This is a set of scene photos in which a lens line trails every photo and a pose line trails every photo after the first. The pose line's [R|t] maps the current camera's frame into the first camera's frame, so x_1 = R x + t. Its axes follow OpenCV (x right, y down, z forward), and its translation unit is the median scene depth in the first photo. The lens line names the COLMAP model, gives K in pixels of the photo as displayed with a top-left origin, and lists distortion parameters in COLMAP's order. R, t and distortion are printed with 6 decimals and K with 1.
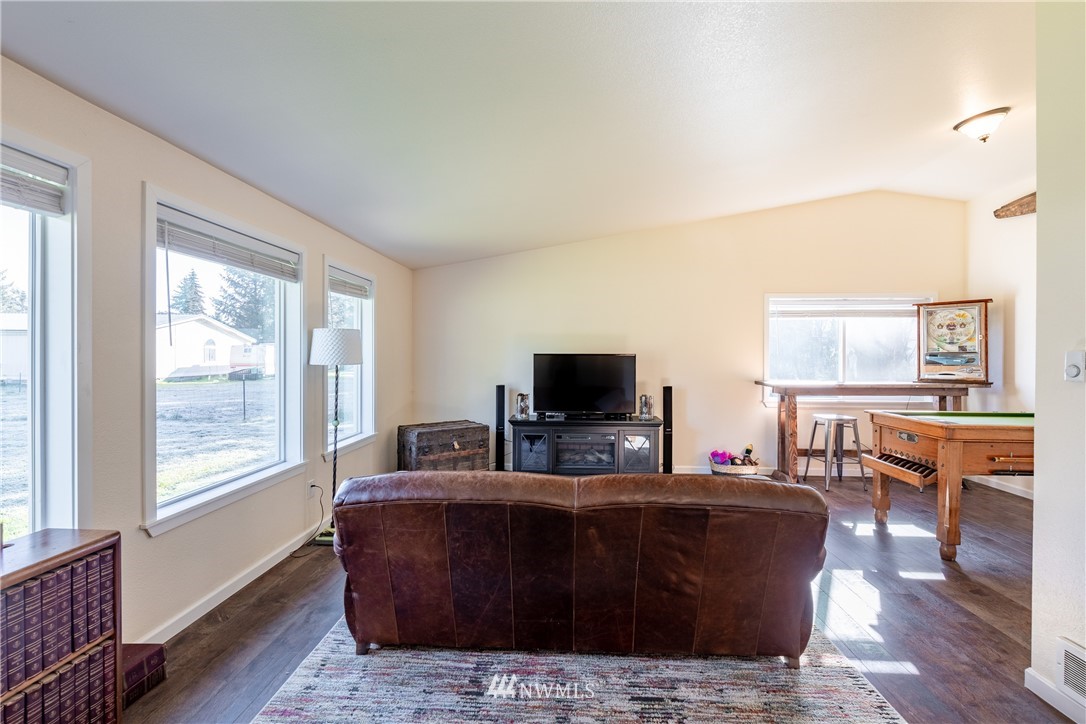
lens RADIAL K [[476.6, 0, 541.0], [0, 476.6, 357.8], [0, 0, 1]] dist [-0.000179, -0.001214]
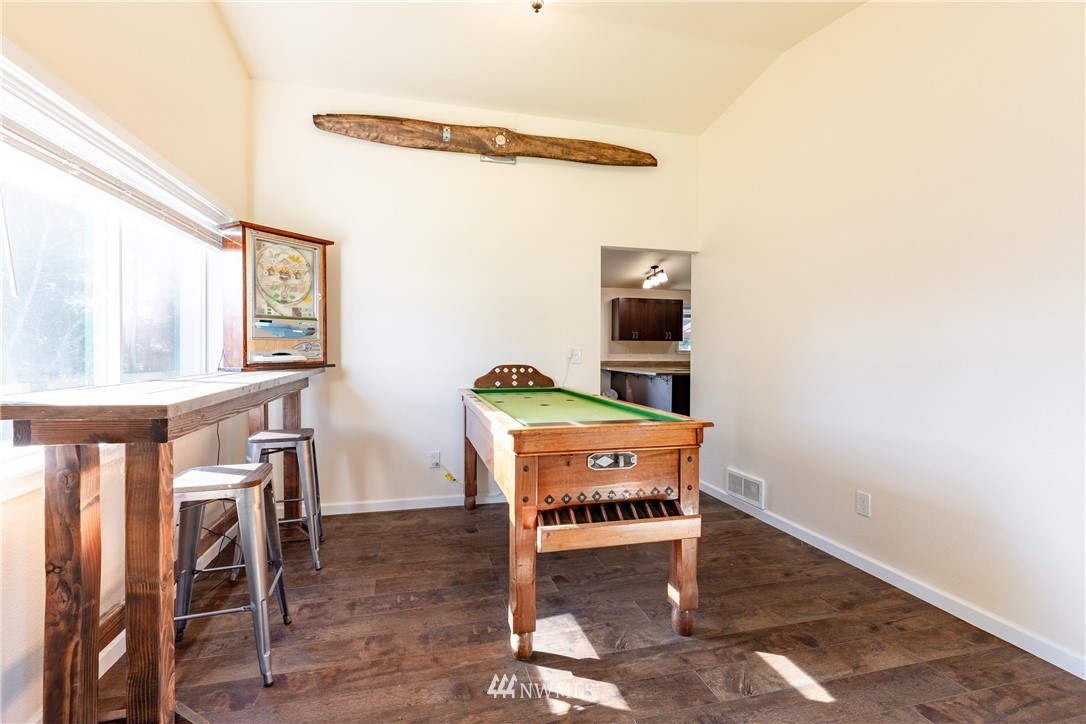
lens RADIAL K [[476.6, 0, 533.4], [0, 476.6, 351.3], [0, 0, 1]] dist [-0.000179, -0.001214]
pose [[-0.288708, -0.015383, 0.957294, 0.194326], [-0.000817, 0.999875, 0.015821, 0.022542], [-0.957417, 0.003786, -0.288684, 0.889355]]
